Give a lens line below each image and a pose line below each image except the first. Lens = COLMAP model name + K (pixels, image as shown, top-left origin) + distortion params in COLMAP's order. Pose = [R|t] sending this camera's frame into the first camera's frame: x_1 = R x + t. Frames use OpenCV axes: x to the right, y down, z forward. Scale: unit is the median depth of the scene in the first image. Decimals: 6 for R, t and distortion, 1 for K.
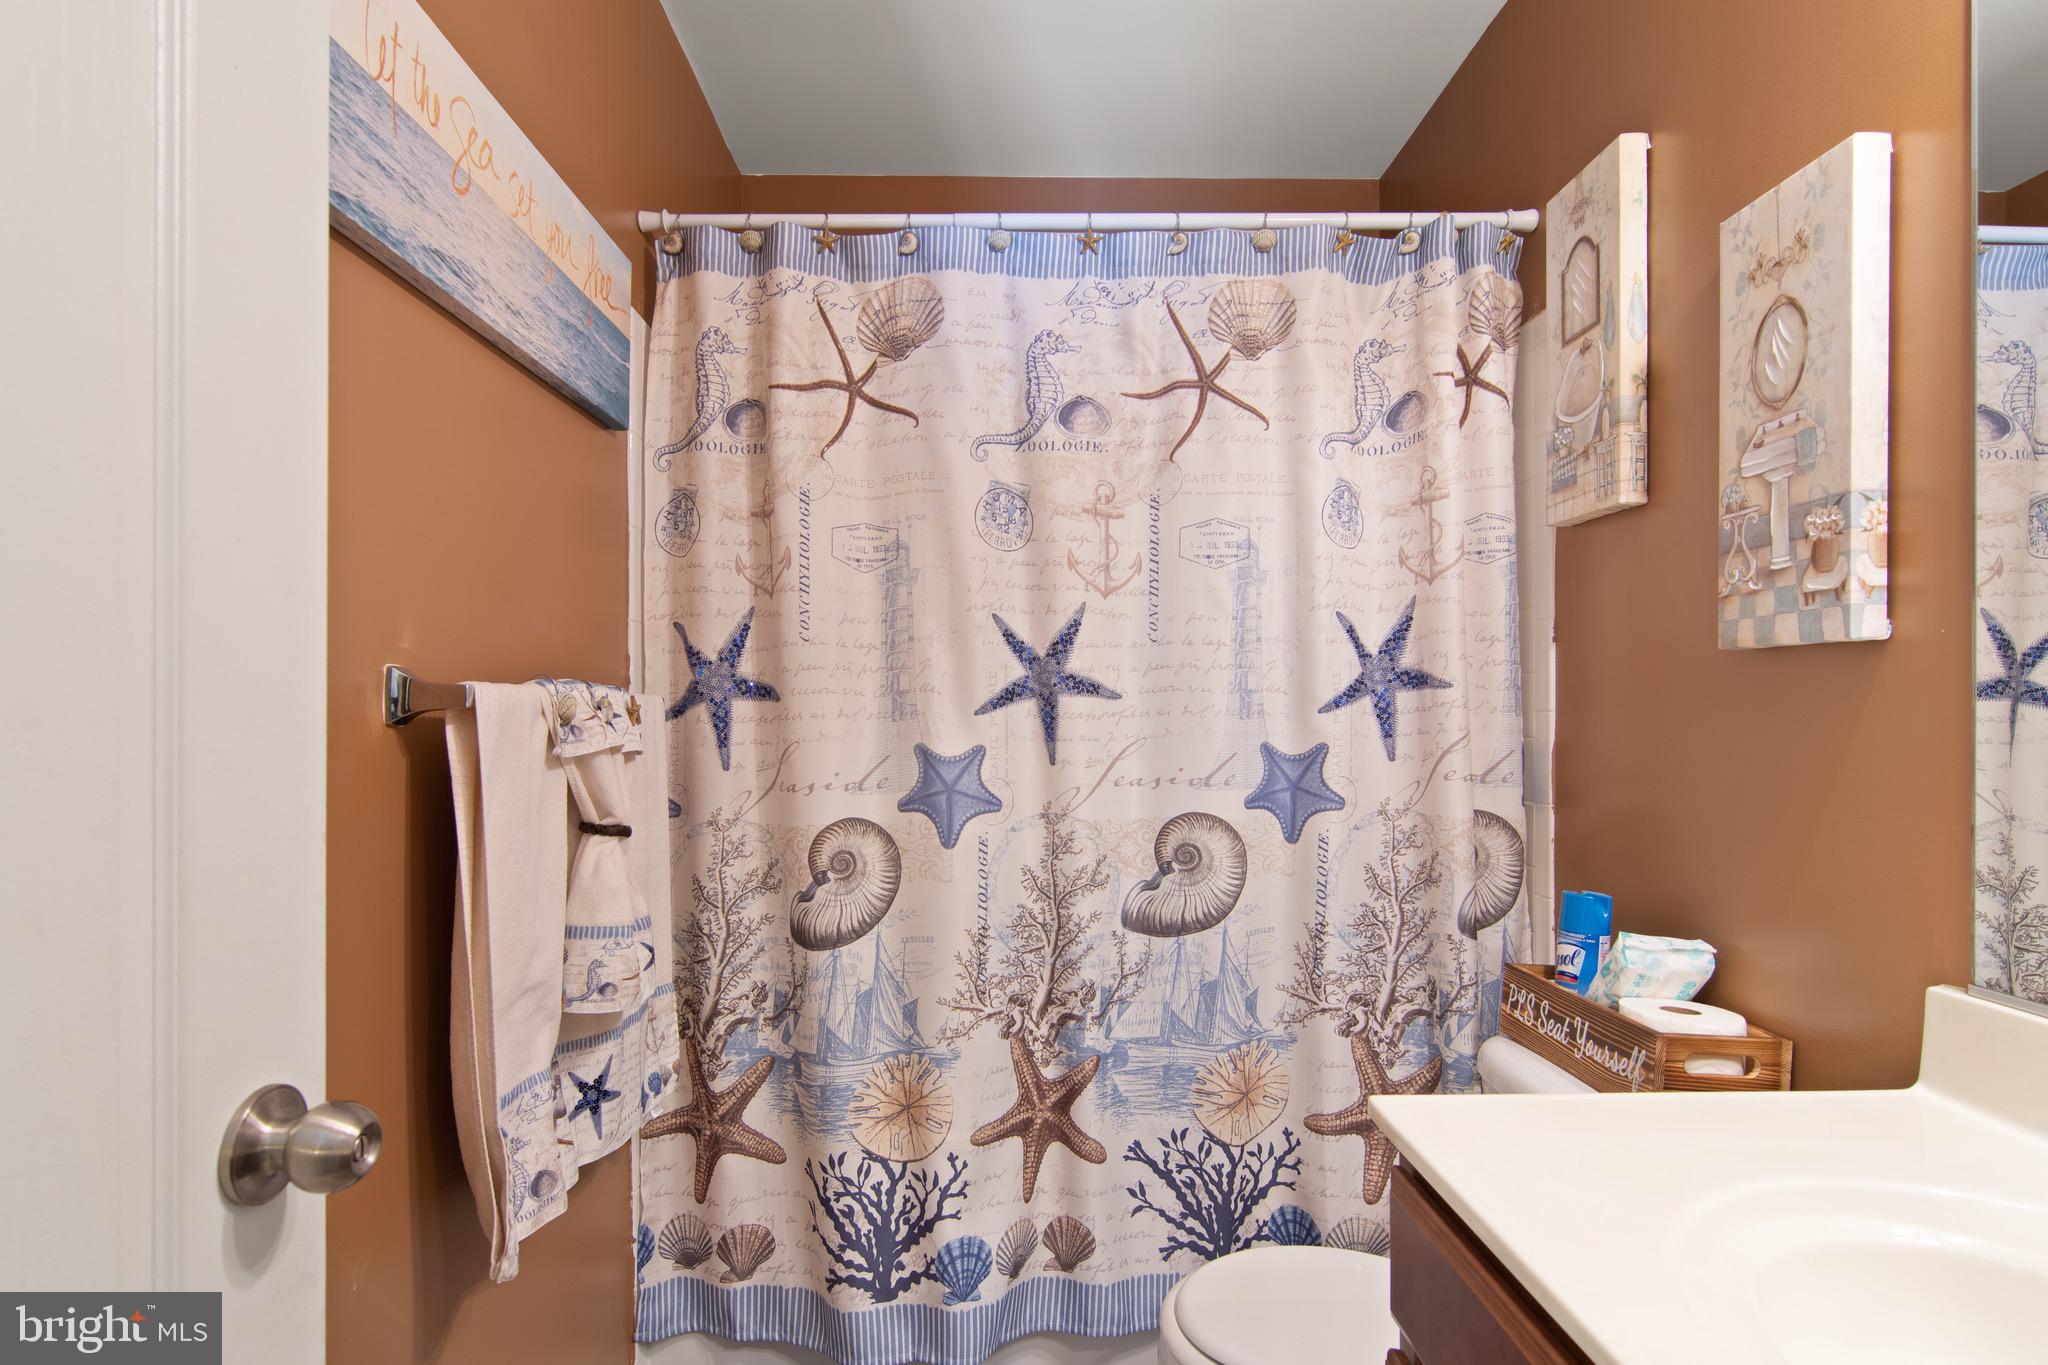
lens RADIAL K [[1065.0, 0, 1105.6], [0, 1065.0, 683.6], [0, 0, 1]] dist [-0.001304, -0.000833]
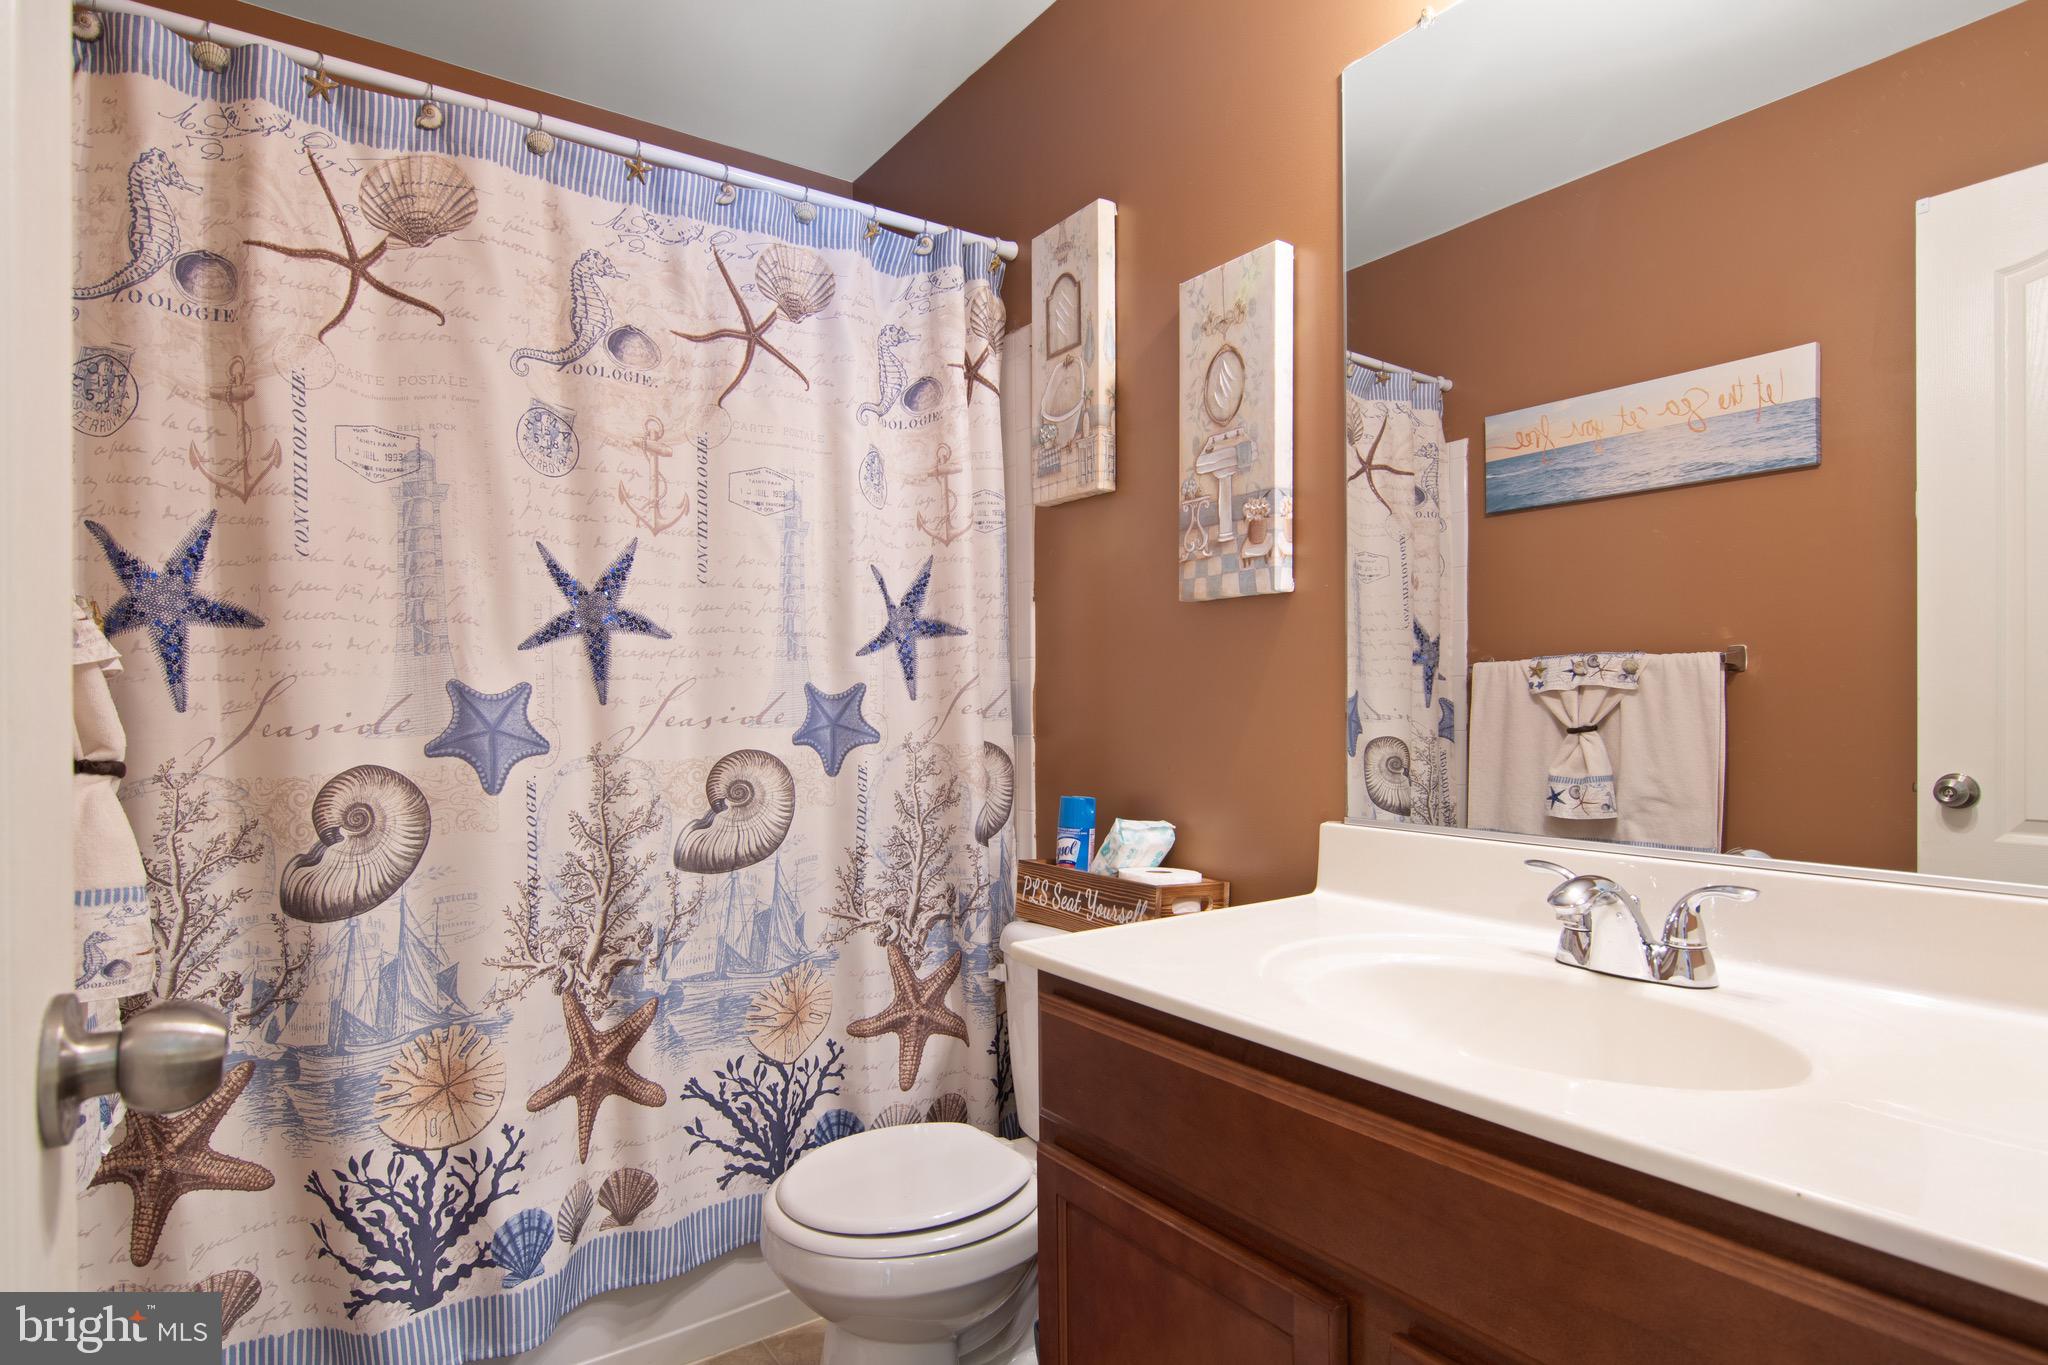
lens RADIAL K [[1104.0, 0, 966.8], [0, 1104.0, 713.8], [0, 0, 1]] dist [-0.004114, 0.000010]
pose [[0.833051, -0.002512, 0.553190, -0.330693], [0.002431, 0.999997, 0.000880, 0.085782], [-0.553191, 0.000611, 0.833054, -0.009597]]
